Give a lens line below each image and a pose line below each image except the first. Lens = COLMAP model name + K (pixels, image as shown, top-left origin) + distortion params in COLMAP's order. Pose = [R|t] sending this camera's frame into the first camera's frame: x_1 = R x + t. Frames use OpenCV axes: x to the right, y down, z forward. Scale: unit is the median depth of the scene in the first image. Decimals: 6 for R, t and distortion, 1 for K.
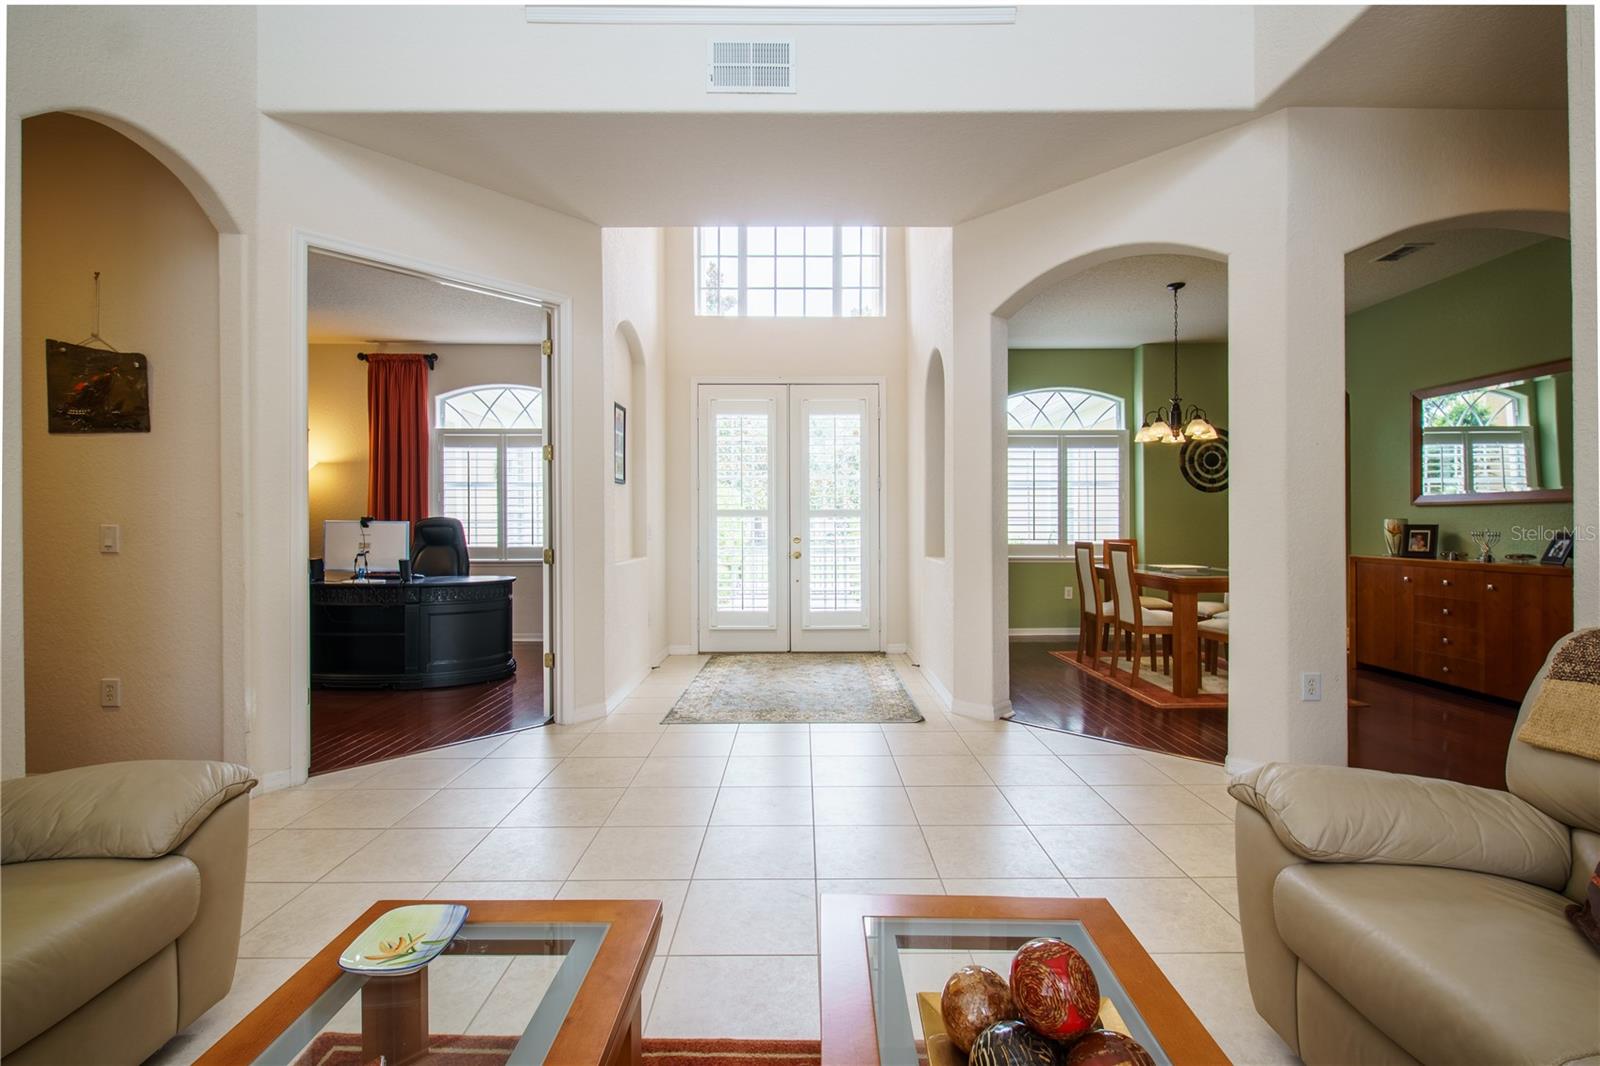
lens RADIAL K [[710.3, 0, 803.9], [0, 710.3, 523.7], [0, 0, 1]] dist [0.012148, -0.008017]
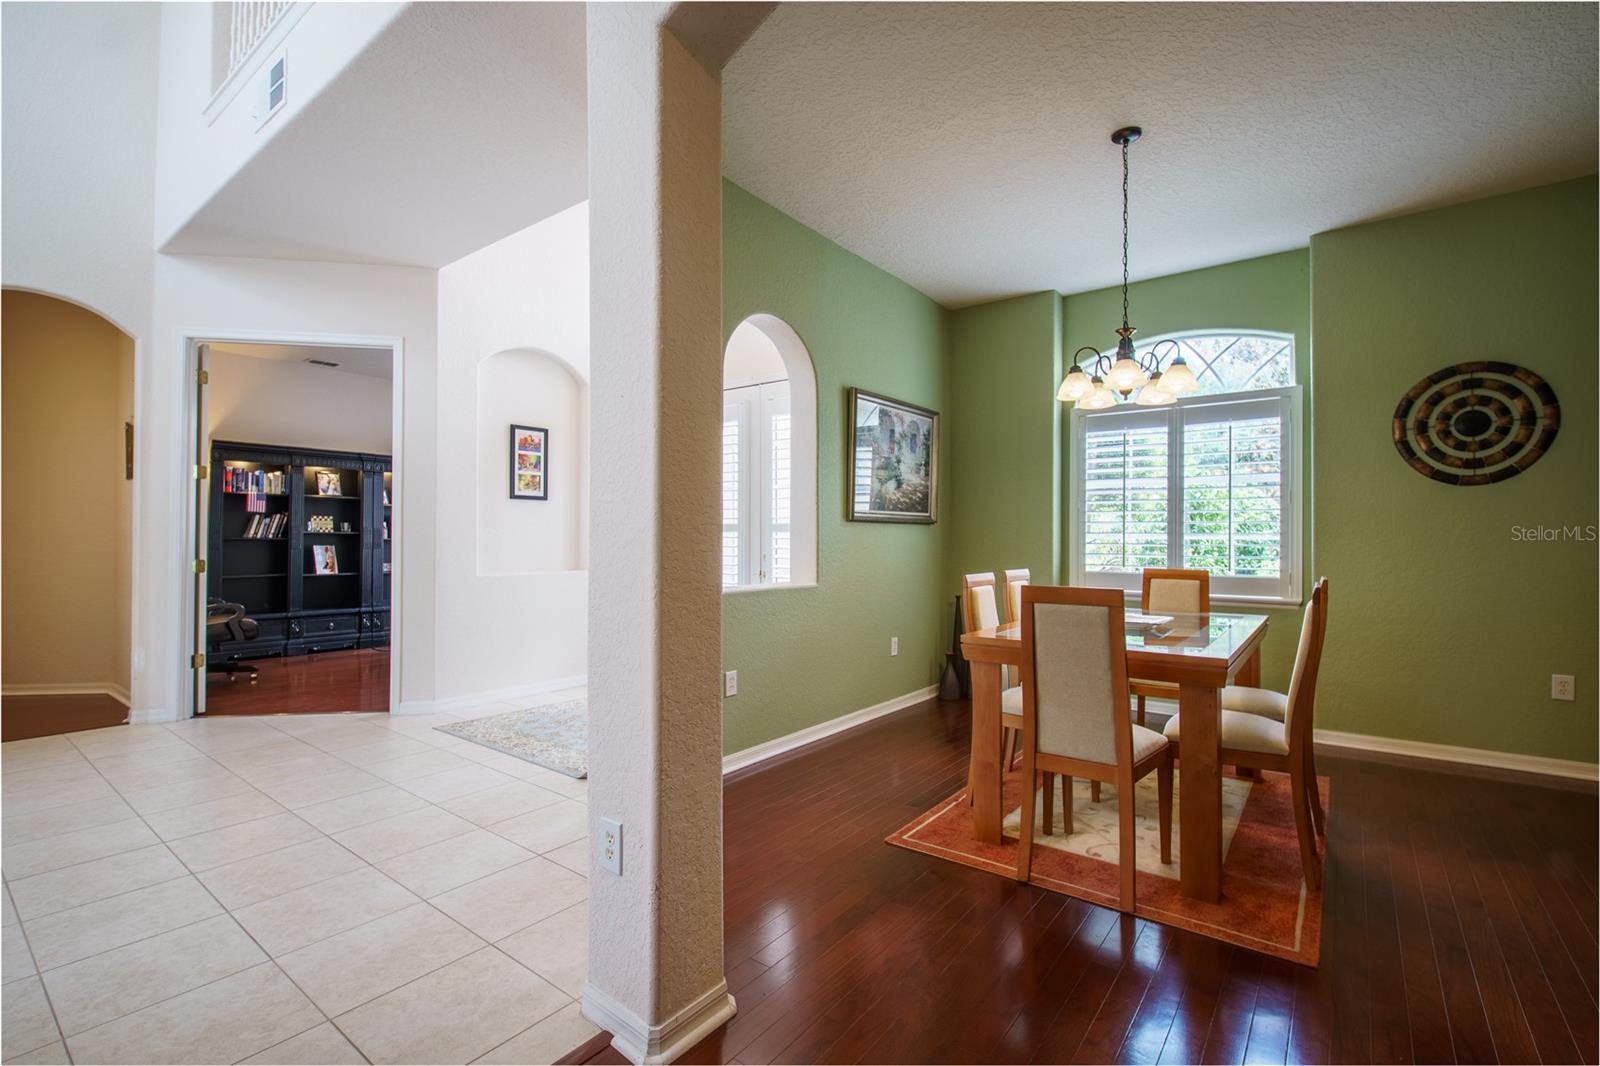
lens RADIAL K [[710.3, 0, 800.1], [0, 710.3, 534.3], [0, 0, 1]] dist [0.012148, -0.008017]
pose [[0.793032, 0.003379, -0.609171, 0.499970], [-0.006012, 0.999979, -0.002280, -0.003643], [0.609151, 0.005470, 0.793035, 0.283216]]
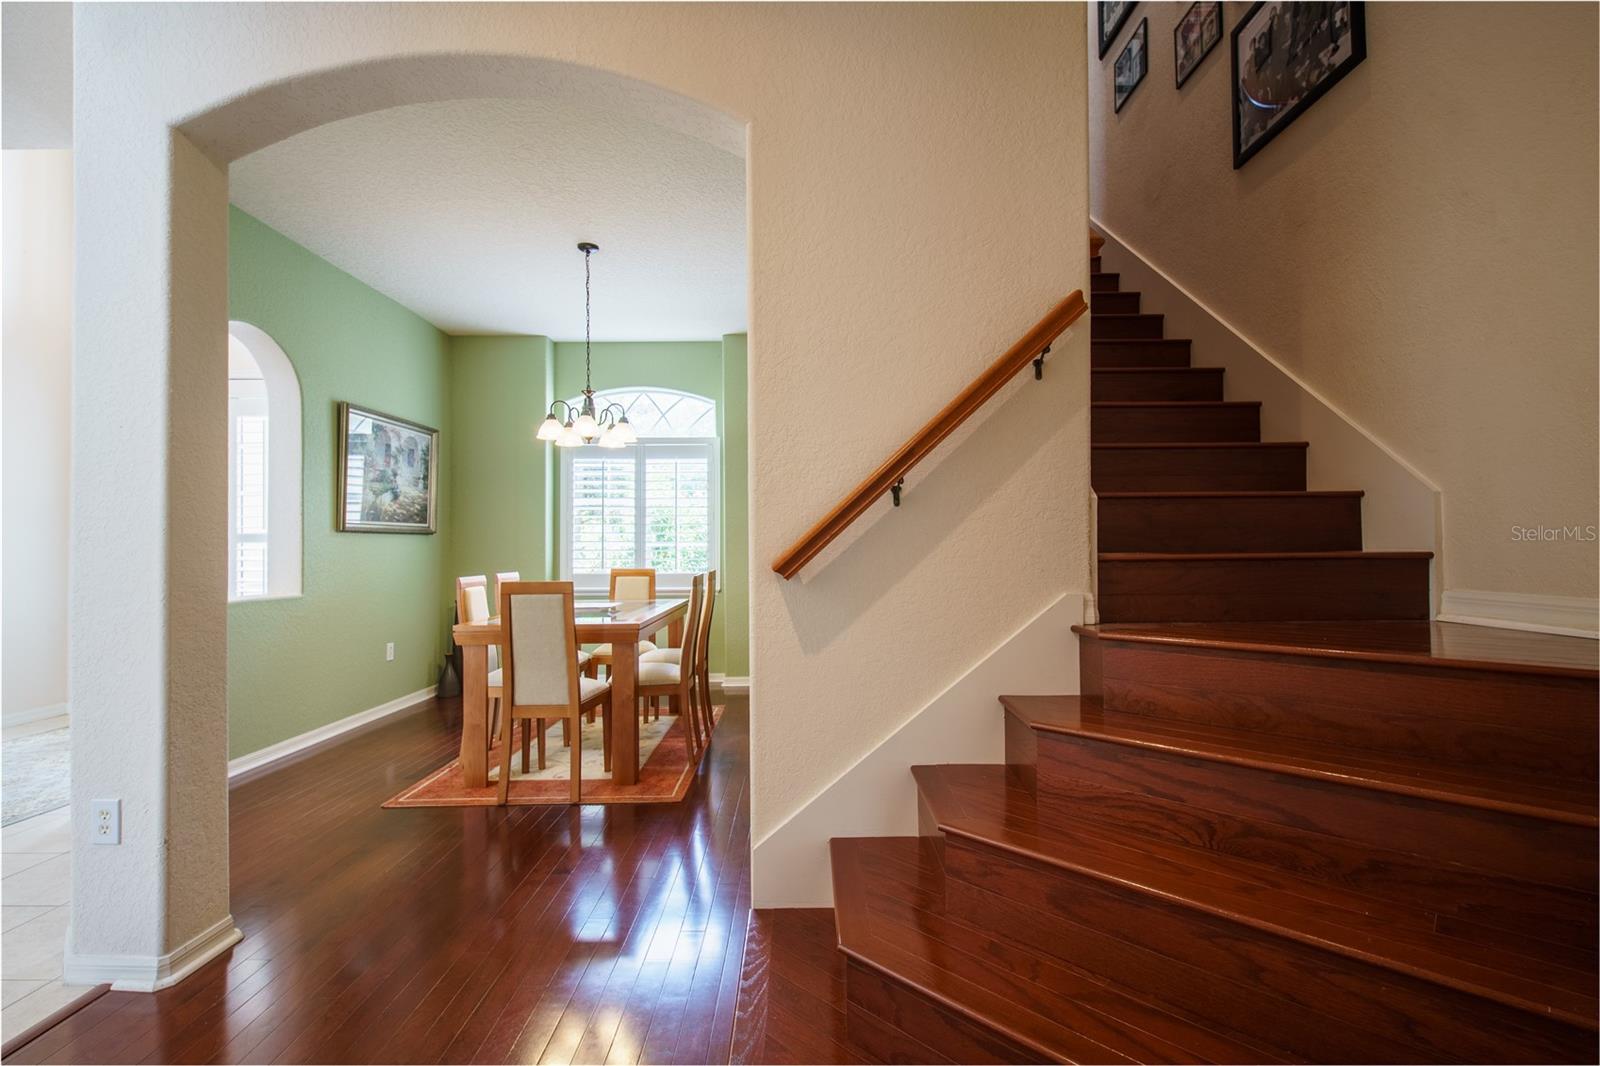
lens RADIAL K [[710.3, 0, 803.5], [0, 710.3, 533.3], [0, 0, 1]] dist [0.012148, -0.008017]
pose [[0.999989, -0.002515, 0.004071, 0.566376], [0.002582, 0.999858, -0.016671, -0.003829], [-0.004029, 0.016681, 0.999853, 0.165216]]
